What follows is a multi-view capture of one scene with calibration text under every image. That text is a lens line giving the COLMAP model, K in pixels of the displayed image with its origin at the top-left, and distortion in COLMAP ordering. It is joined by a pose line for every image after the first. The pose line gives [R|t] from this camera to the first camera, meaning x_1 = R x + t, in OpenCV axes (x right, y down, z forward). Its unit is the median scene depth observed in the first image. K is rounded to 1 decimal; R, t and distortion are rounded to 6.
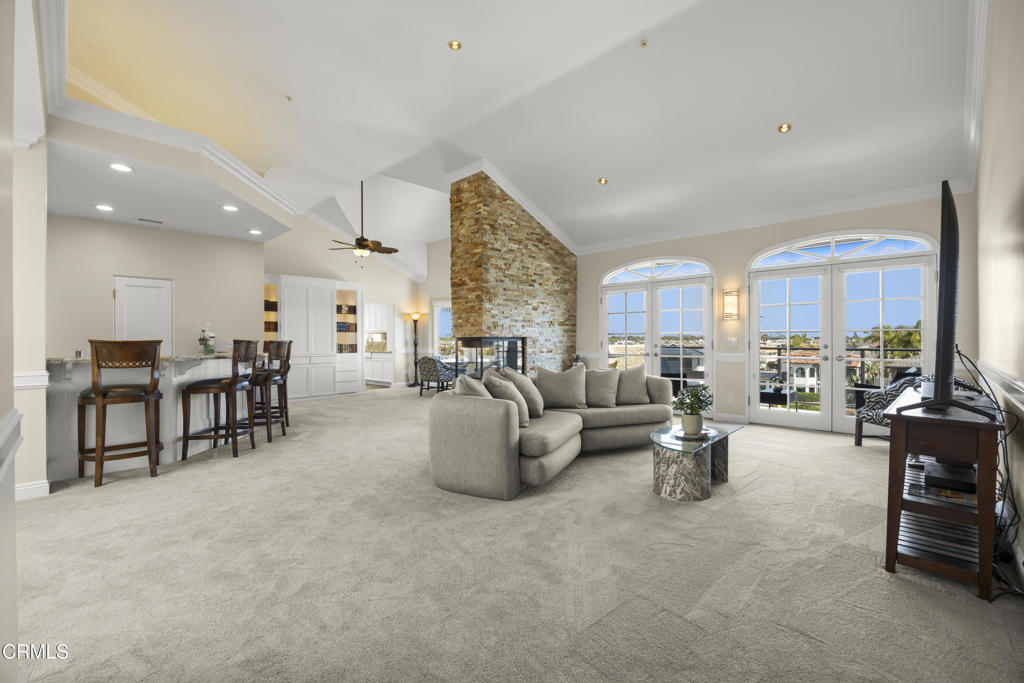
lens RADIAL K [[445.9, 0, 509.3], [0, 445.9, 338.8], [0, 0, 1]] dist [-0.010286, -0.000068]
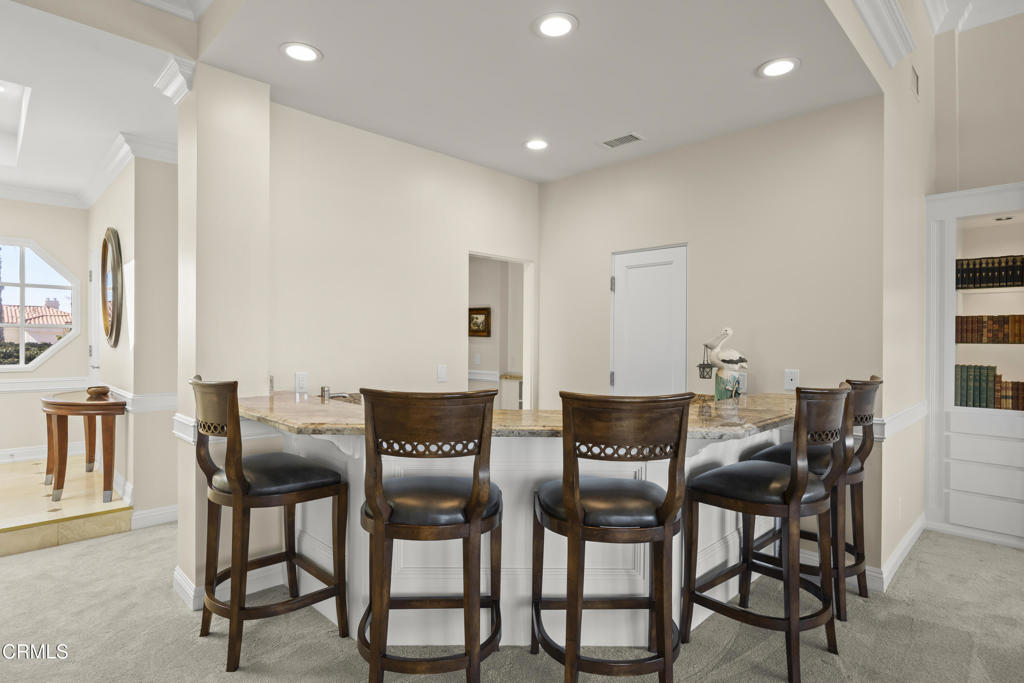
lens RADIAL K [[530.6, 0, 510.2], [0, 530.6, 339.0], [0, 0, 1]] dist [-0.003645, -0.001077]
pose [[-0.020747, 0.003383, -0.999779, -0.138319], [-0.000392, 0.999994, 0.003392, -0.024918], [0.999785, 0.000463, -0.020746, 0.743075]]
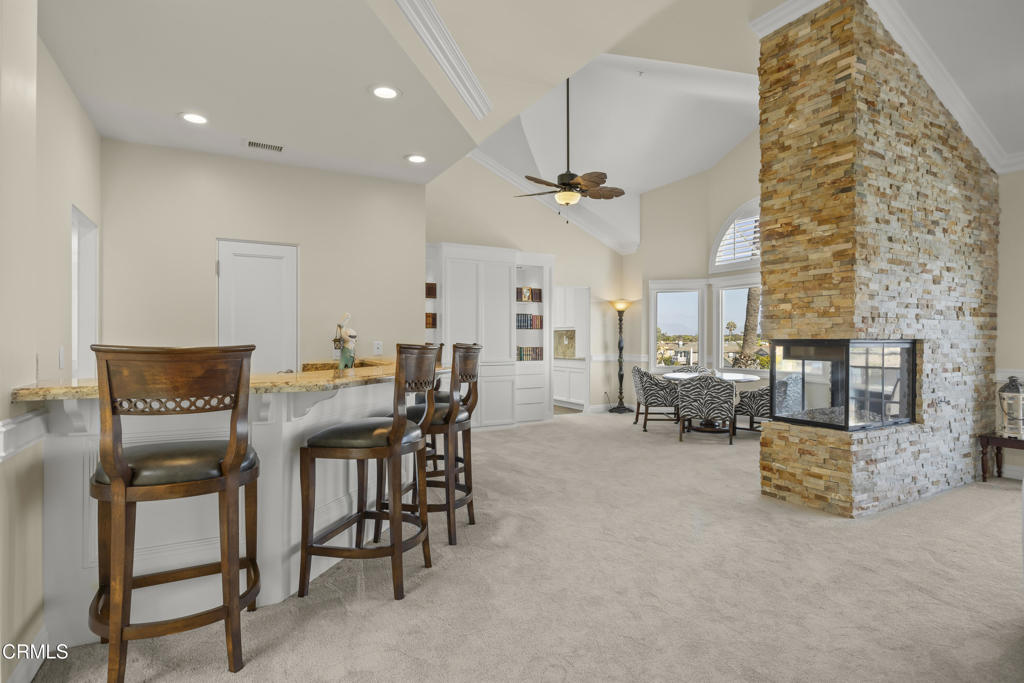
lens RADIAL K [[530.6, 0, 510.2], [0, 530.6, 339.0], [0, 0, 1]] dist [-0.003645, -0.001077]
pose [[0.957286, 0.006583, -0.289068, -0.233048], [-0.005912, 0.999977, 0.003196, -0.003661], [0.289083, -0.001351, 0.957303, 0.338487]]
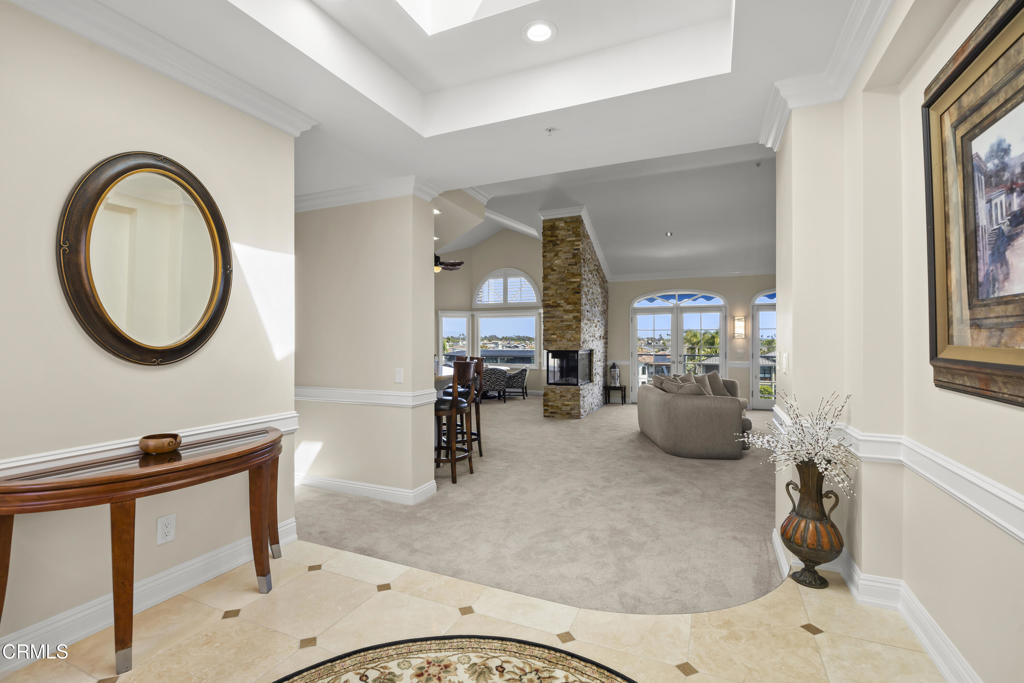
lens RADIAL K [[457.2, 0, 512.0], [0, 457.2, 341.5], [0, 0, 1]] dist [-0.011646, 0.000052]
pose [[0.937531, 0.004063, 0.347878, -0.640478], [-0.005513, 0.999980, 0.003177, -0.029865], [-0.347858, -0.004896, 0.937534, -0.112167]]
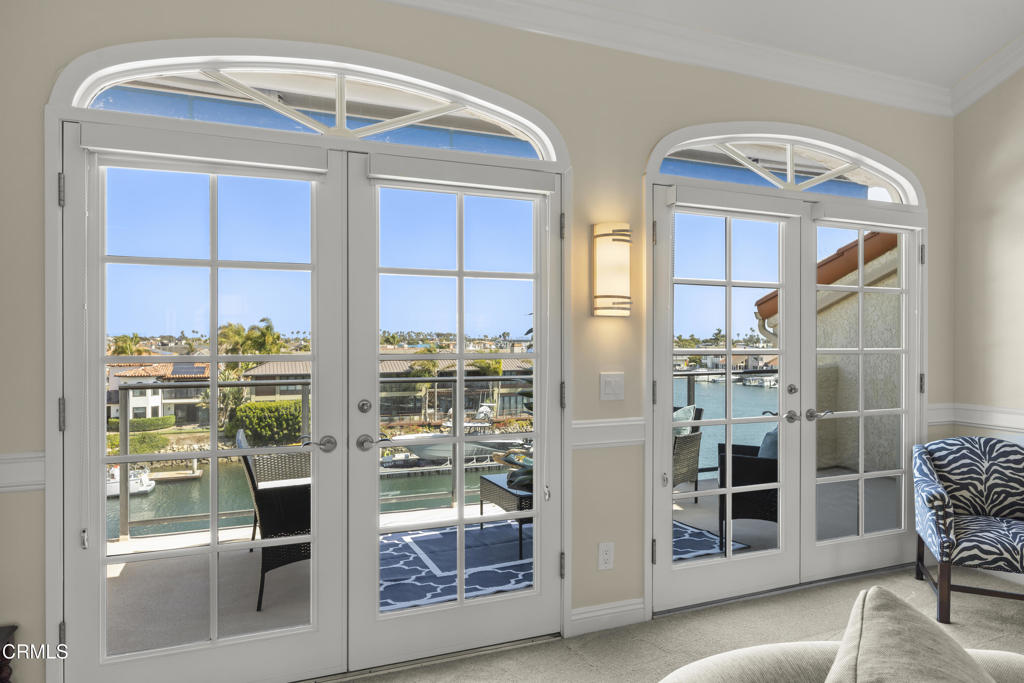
lens RADIAL K [[615.9, 0, 512.0], [0, 615.9, 341.5], [0, 0, 1]] dist [-0.008008, -0.000795]
pose [[0.397525, 0.001594, 0.917590, 0.045050], [-0.004117, 0.999992, 0.000046, -0.022164], [-0.917582, -0.003796, 0.397528, 0.808578]]
